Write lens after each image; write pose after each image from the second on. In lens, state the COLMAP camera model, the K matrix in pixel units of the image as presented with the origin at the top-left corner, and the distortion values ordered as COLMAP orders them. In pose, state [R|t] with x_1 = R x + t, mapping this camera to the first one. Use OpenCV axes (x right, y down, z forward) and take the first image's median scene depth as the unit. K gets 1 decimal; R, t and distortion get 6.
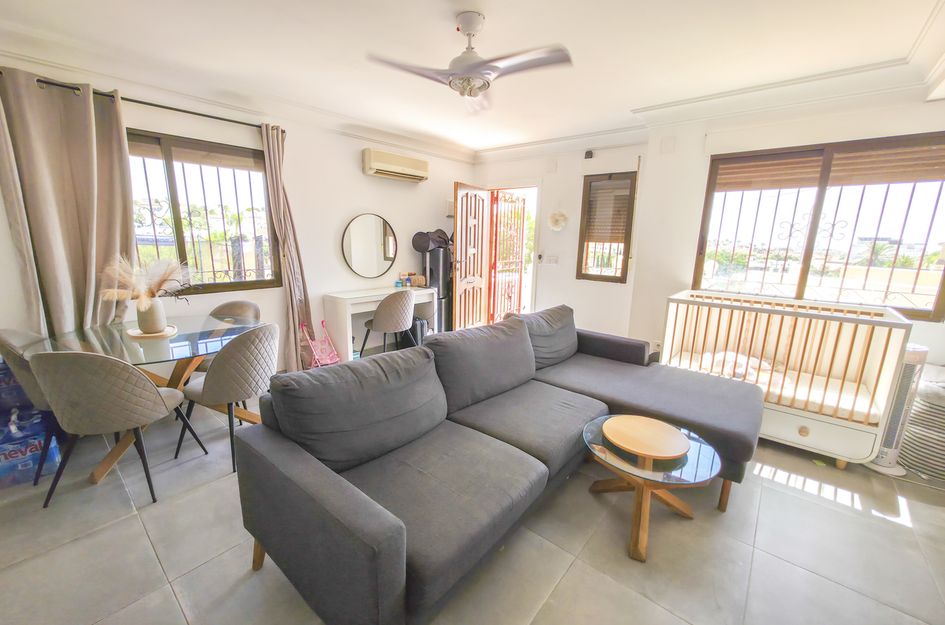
lens RADIAL K [[374.8, 0, 473.2], [0, 374.8, 316.7], [0, 0, 1]] dist [0.000053, 0.000019]
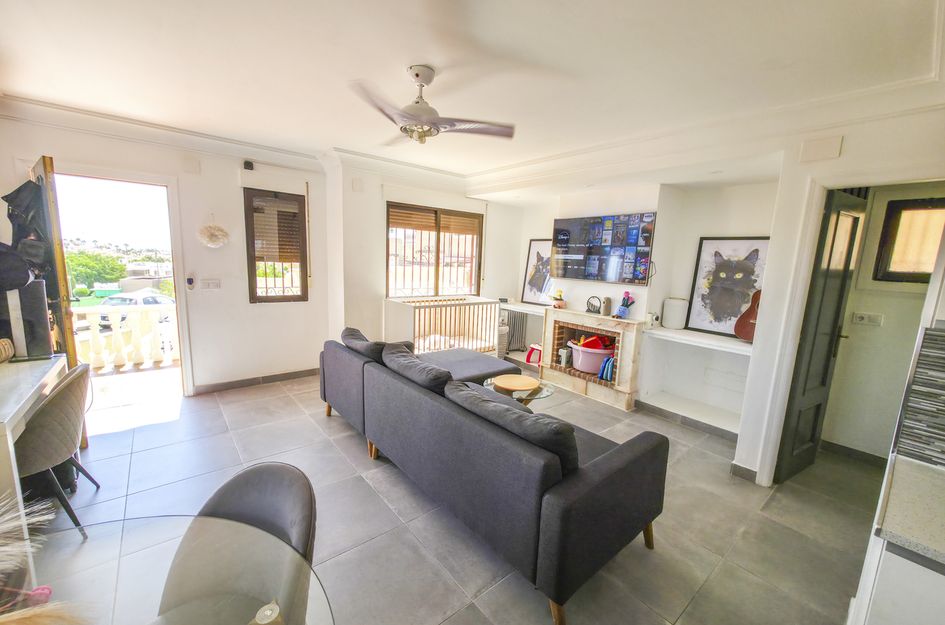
lens RADIAL K [[374.8, 0, 473.2], [0, 374.8, 314.2], [0, 0, 1]] dist [0.000053, 0.000019]
pose [[0.185886, -0.157852, 0.969809, -0.551378], [0.170411, 0.977233, 0.126398, -0.111610], [-0.967681, 0.141770, 0.208553, 0.361582]]
